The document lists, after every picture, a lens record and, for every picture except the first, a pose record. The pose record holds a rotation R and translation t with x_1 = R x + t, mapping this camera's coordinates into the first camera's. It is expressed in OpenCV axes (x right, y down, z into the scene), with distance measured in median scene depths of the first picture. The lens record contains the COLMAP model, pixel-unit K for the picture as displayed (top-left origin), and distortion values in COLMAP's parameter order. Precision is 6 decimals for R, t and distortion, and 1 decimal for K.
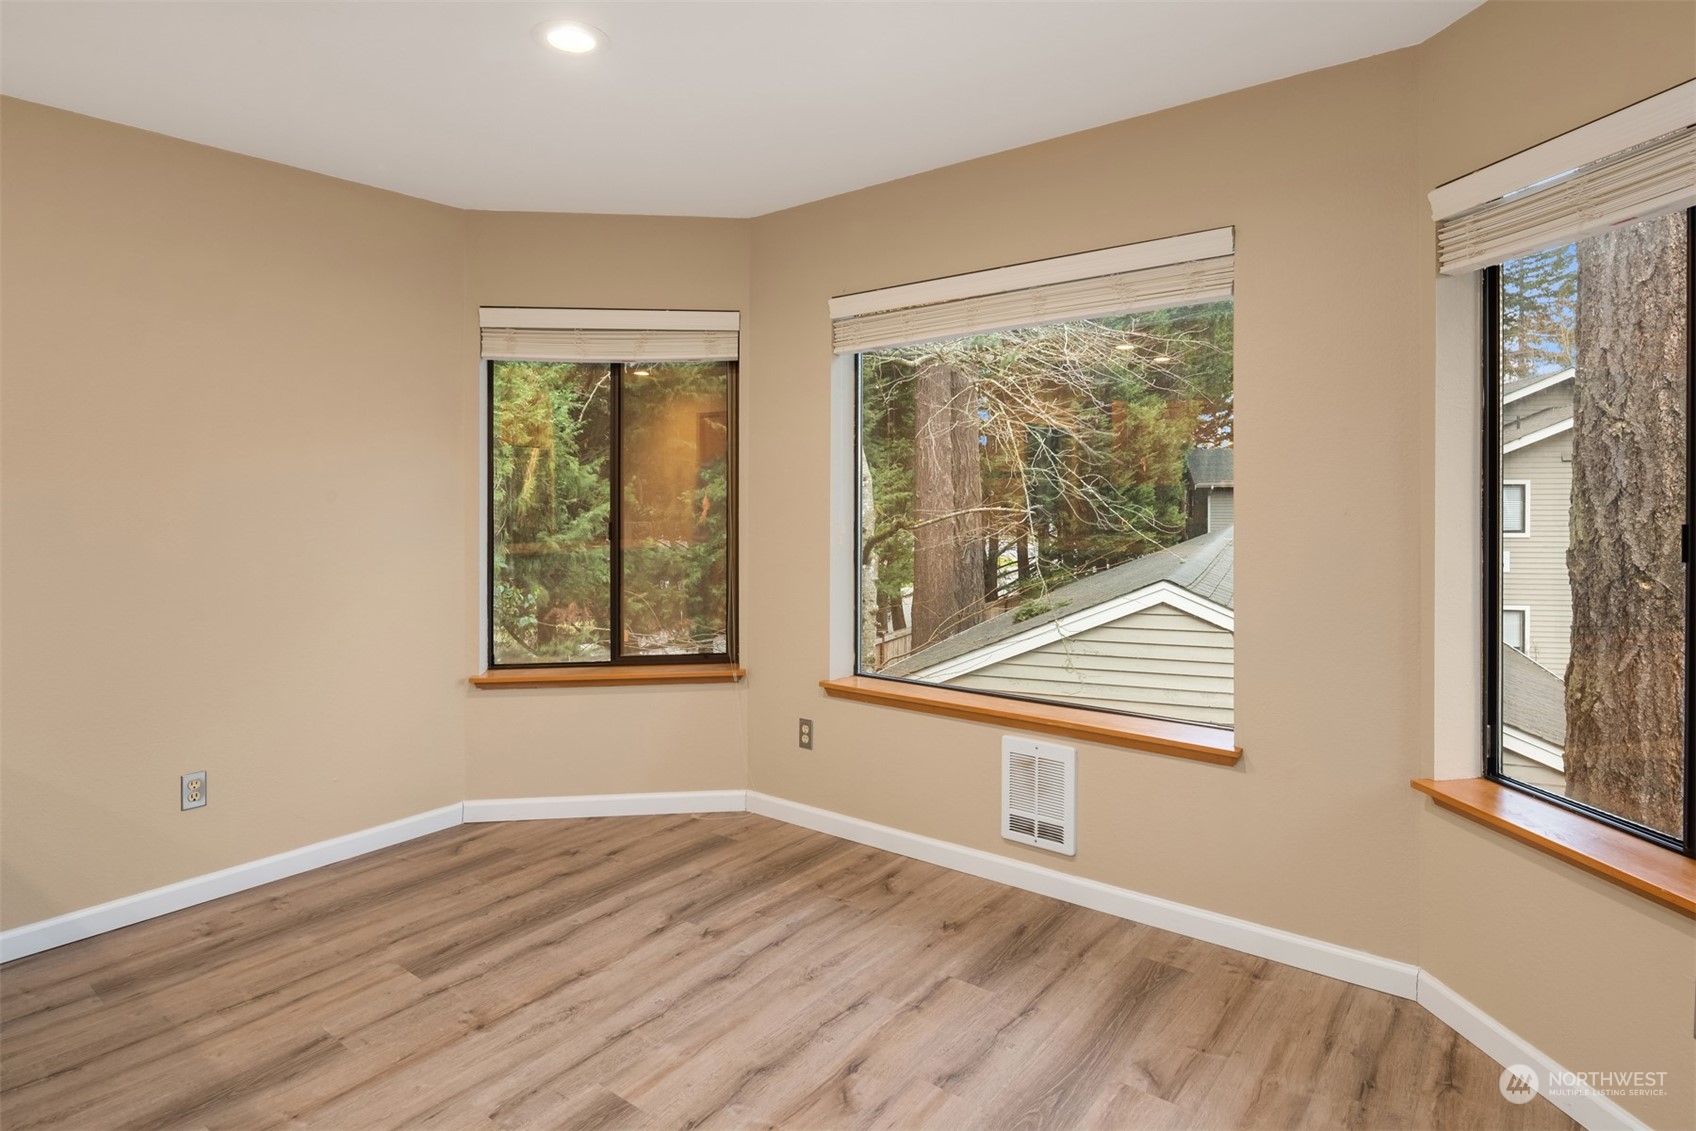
lens RADIAL K [[907.8, 0, 842.5], [0, 907.8, 500.5], [0, 0, 1]] dist [-0.002066, -0.006416]
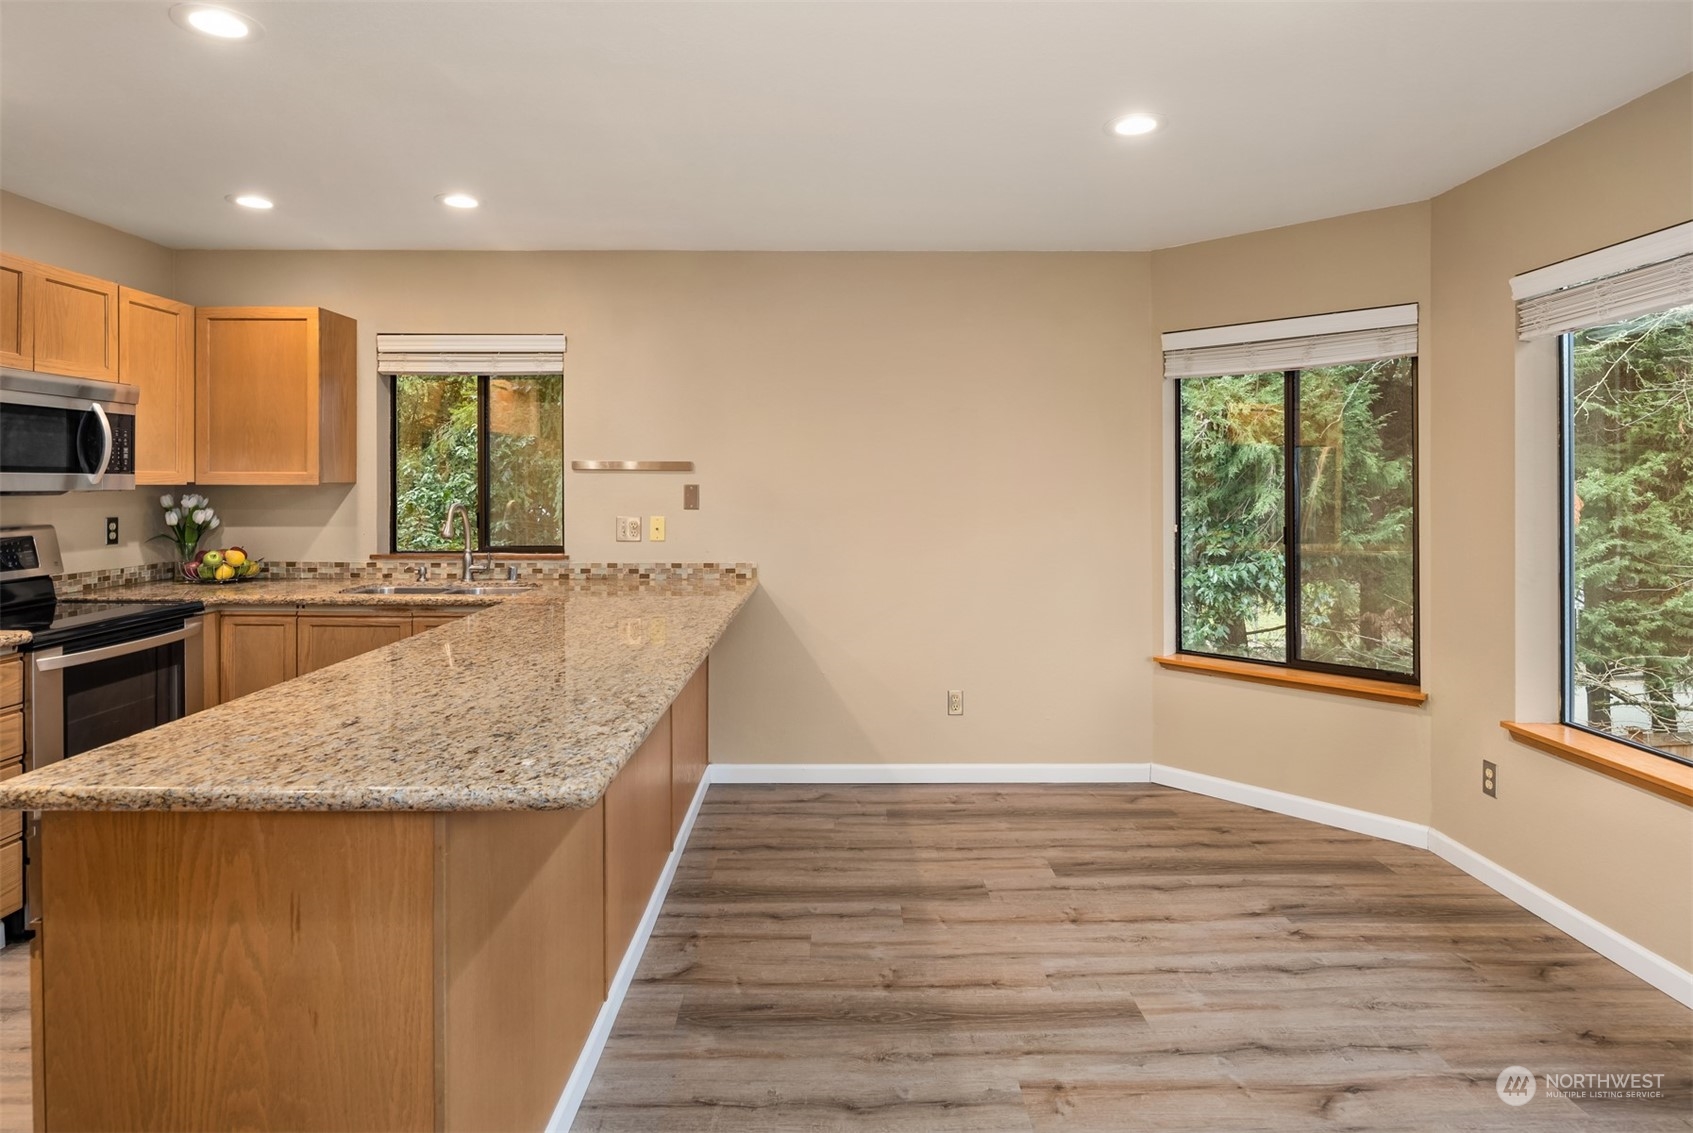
lens RADIAL K [[906.2, 0, 818.5], [0, 906.2, 505.3], [0, 0, 1]] dist [-0.002066, -0.006416]
pose [[0.606992, 0.021678, -0.794412, 0.289184], [-0.009929, 0.999757, 0.019695, -0.018560], [0.794646, -0.004067, 0.607060, -0.042695]]
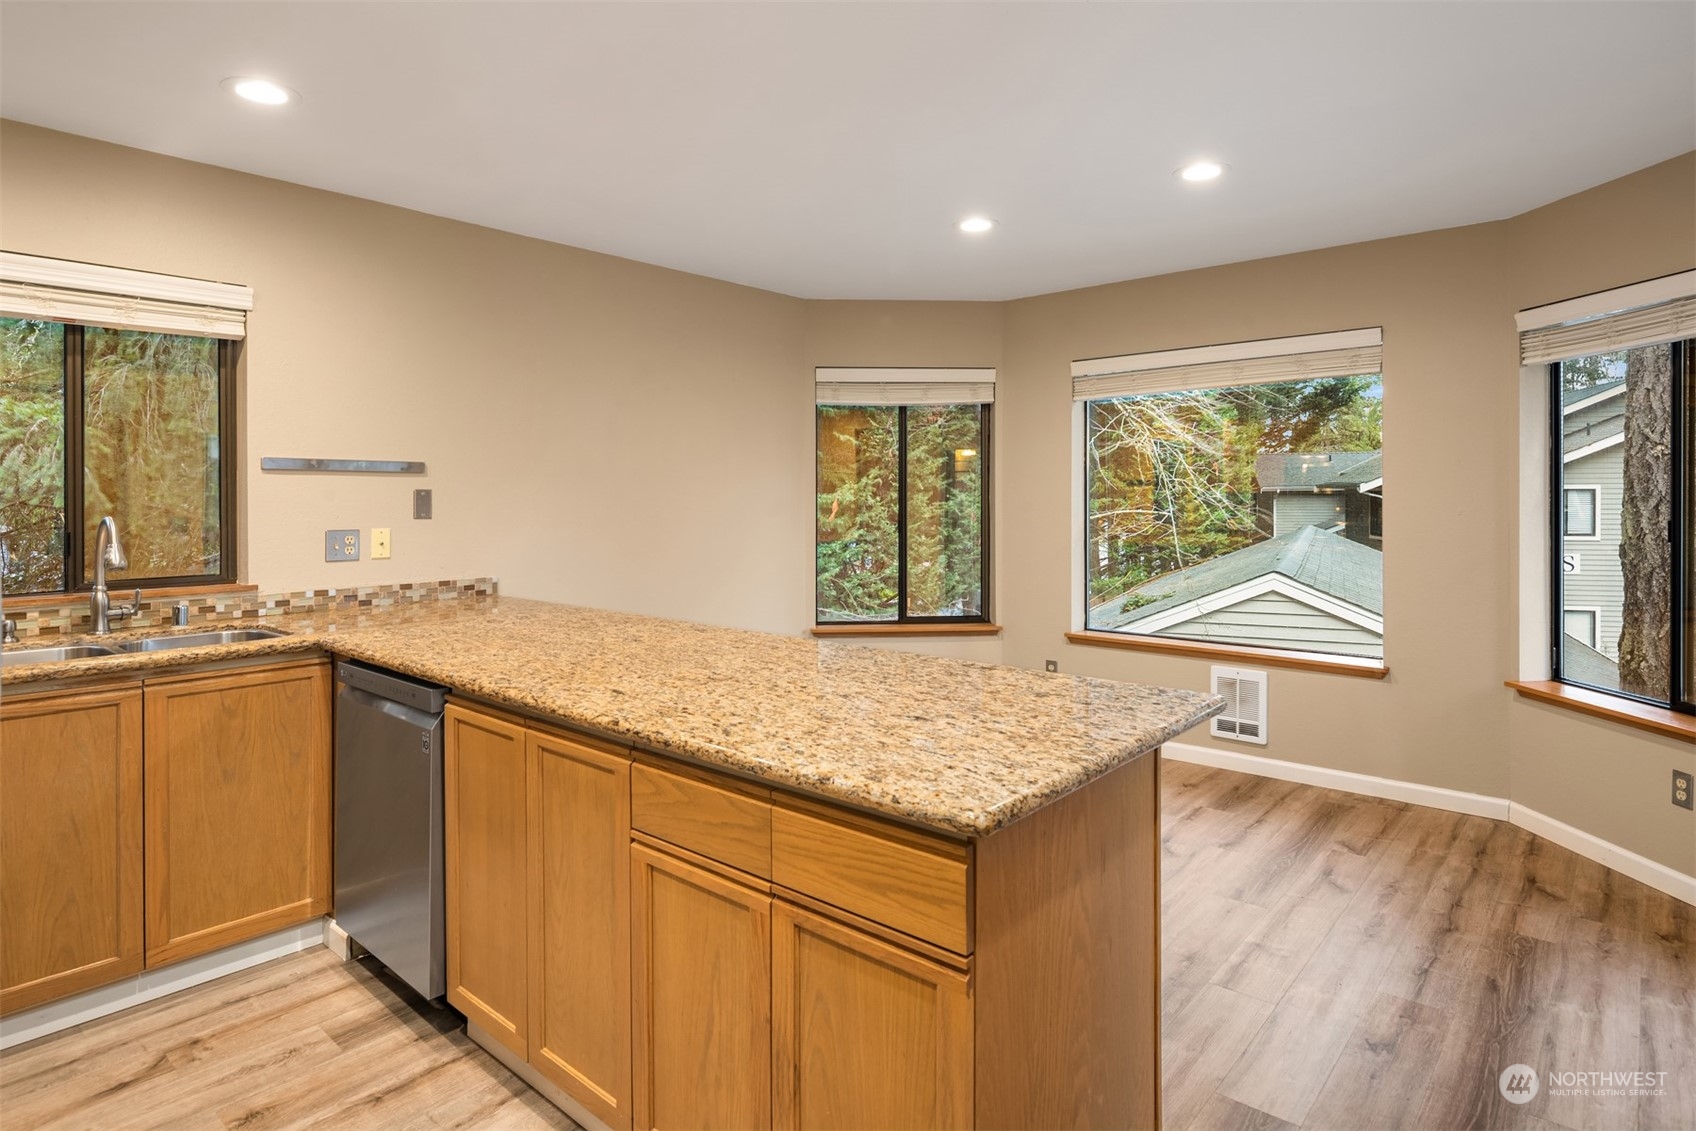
lens RADIAL K [[907.8, 0, 837.2], [0, 907.8, 497.7], [0, 0, 1]] dist [-0.002066, -0.006416]
pose [[0.998560, 0.001325, -0.053627, -0.357492], [-0.001634, 0.999982, -0.005726, -0.003354], [0.053618, 0.005806, 0.998545, -0.509460]]
